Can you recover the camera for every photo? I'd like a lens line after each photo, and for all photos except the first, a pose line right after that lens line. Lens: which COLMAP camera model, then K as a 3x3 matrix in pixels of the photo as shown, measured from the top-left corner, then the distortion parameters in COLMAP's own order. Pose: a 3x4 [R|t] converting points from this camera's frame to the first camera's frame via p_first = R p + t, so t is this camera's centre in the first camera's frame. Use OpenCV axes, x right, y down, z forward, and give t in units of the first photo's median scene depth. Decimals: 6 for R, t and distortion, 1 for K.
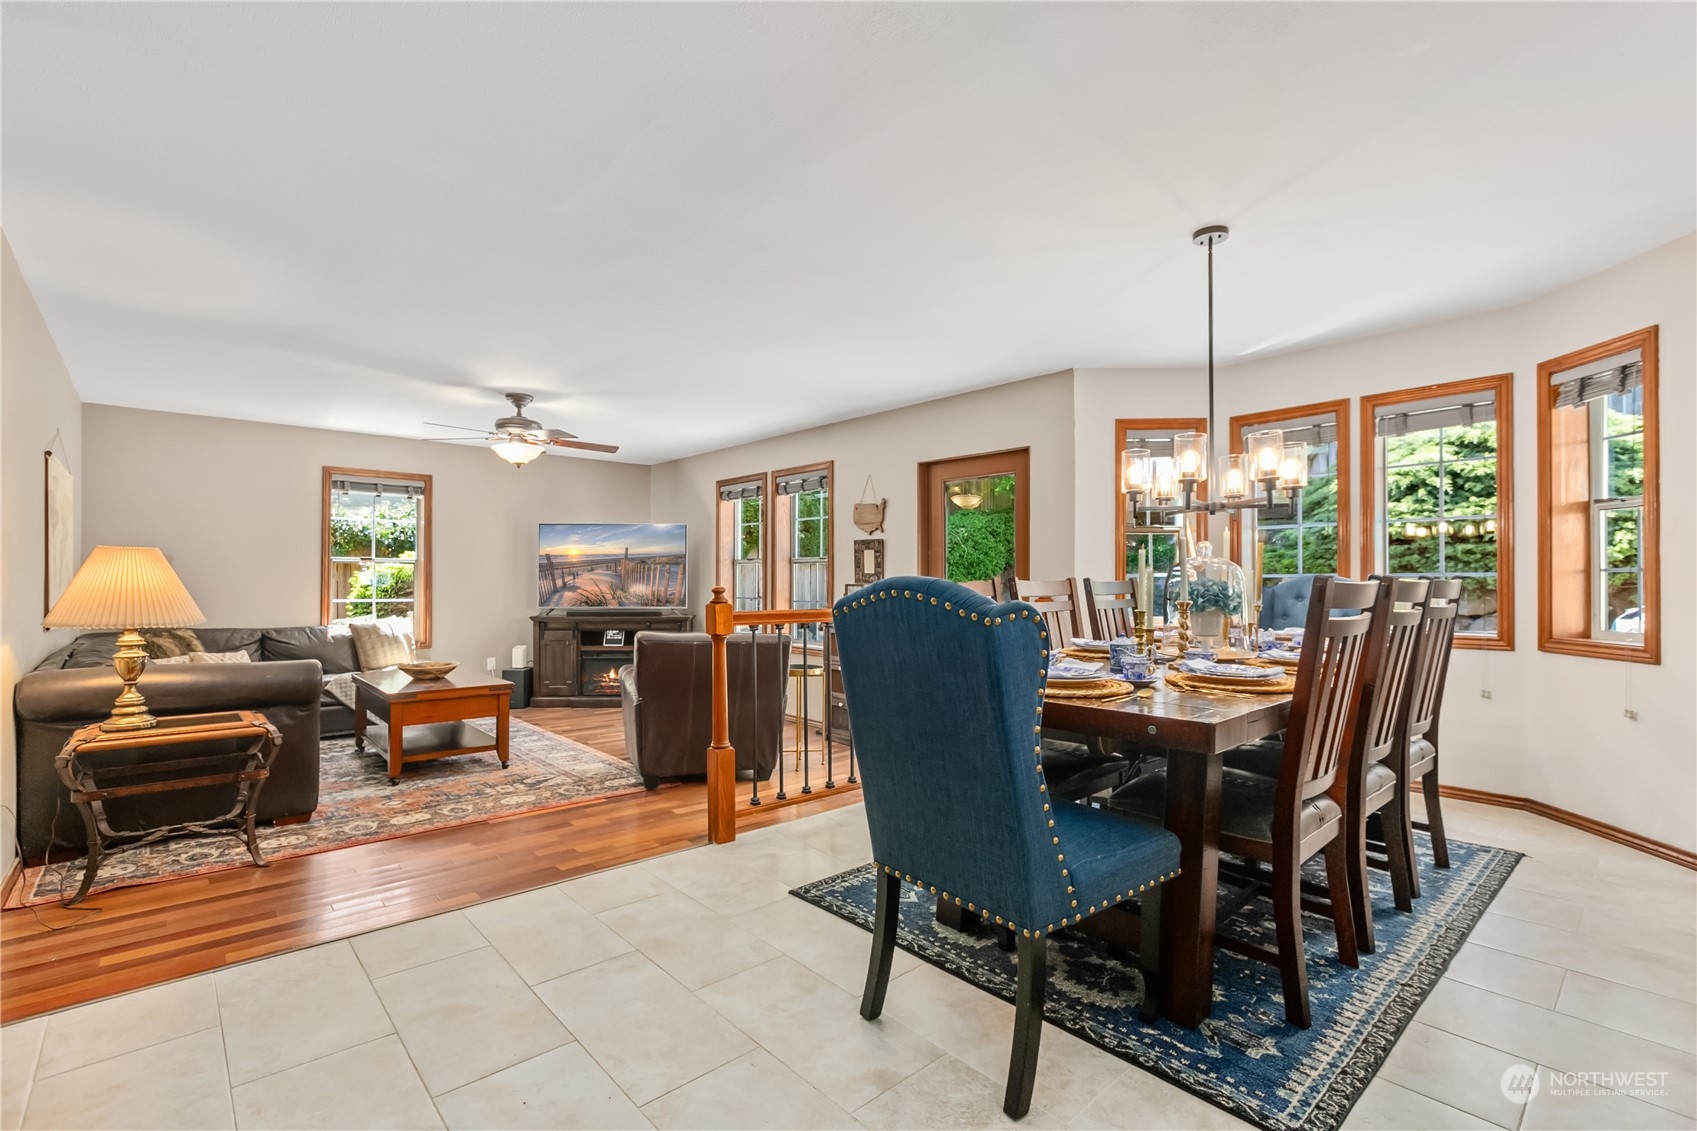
lens RADIAL K [[763.5, 0, 848.5], [0, 763.5, 565.5], [0, 0, 1]] dist [-0.003625, -0.000615]
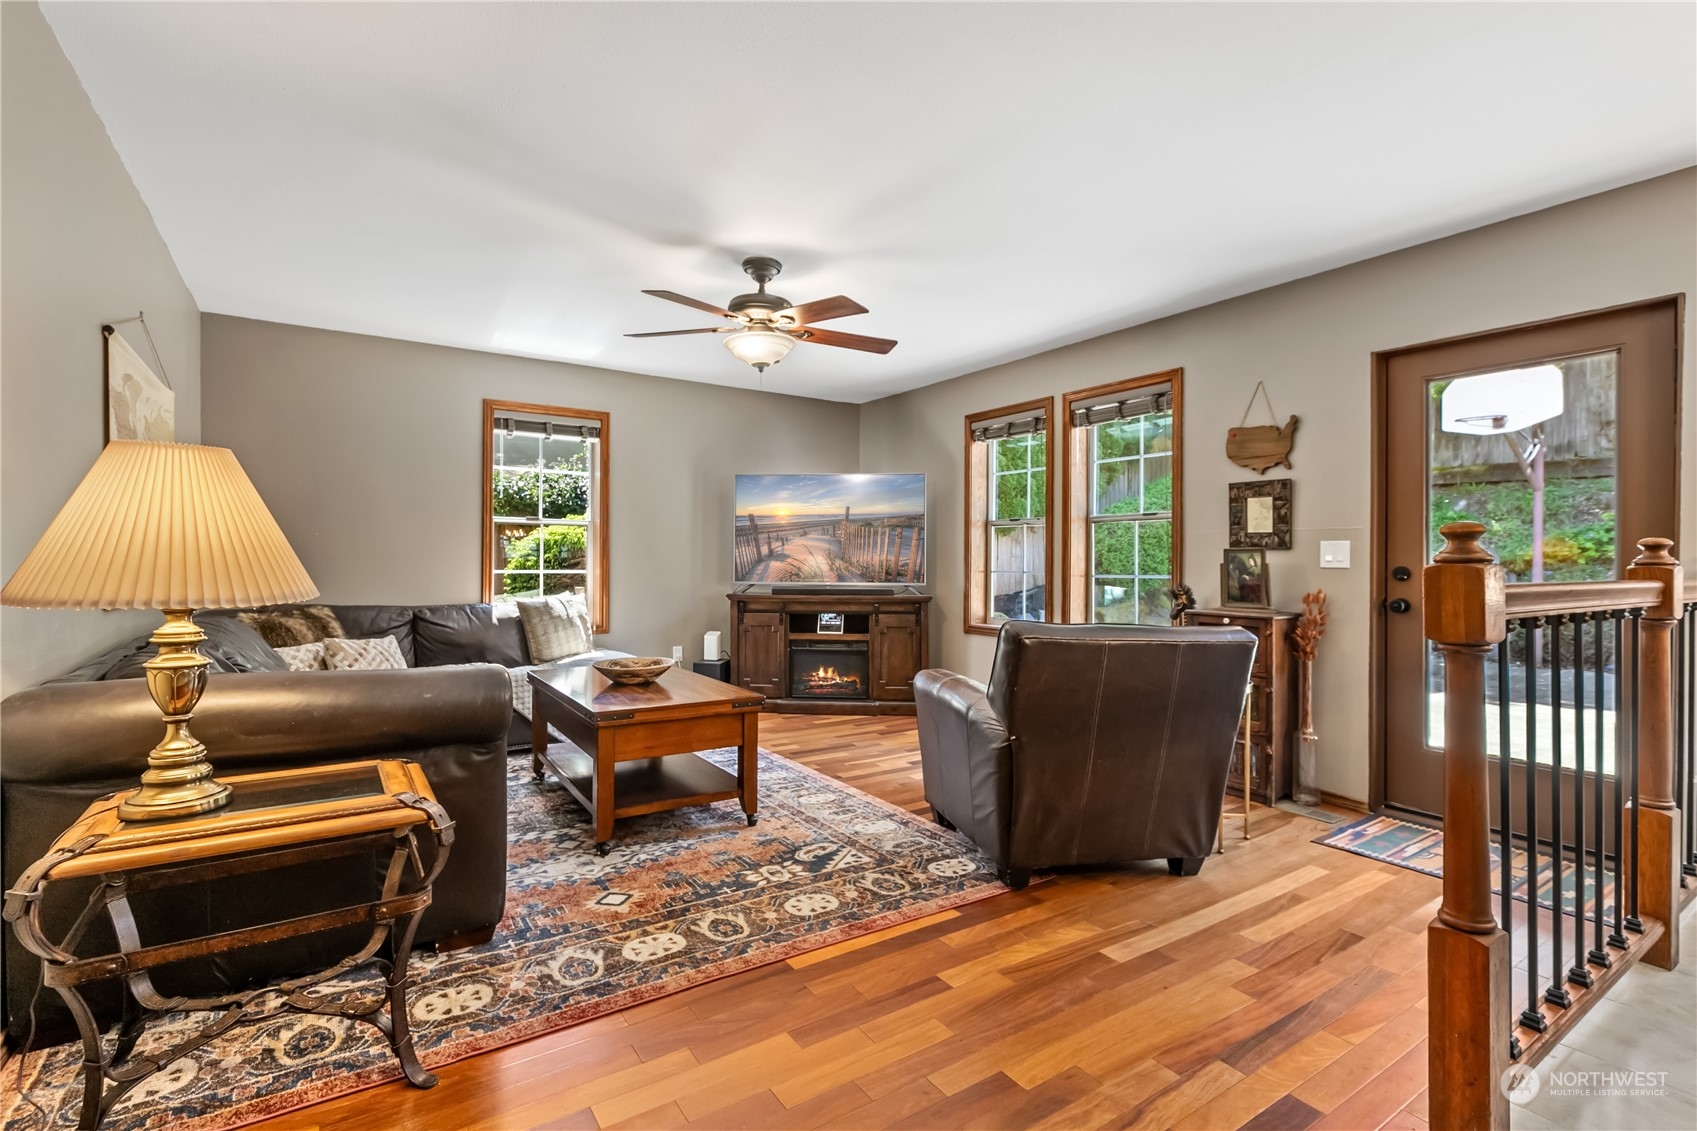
lens RADIAL K [[779.8, 0, 842.3], [0, 779.8, 553.2], [0, 0, 1]] dist [-0.002442, -0.000010]
pose [[0.988613, 0.002371, -0.150464, -0.247457], [-0.000821, 0.999946, 0.010361, 0.022945], [0.150481, -0.010120, 0.988561, 0.318258]]
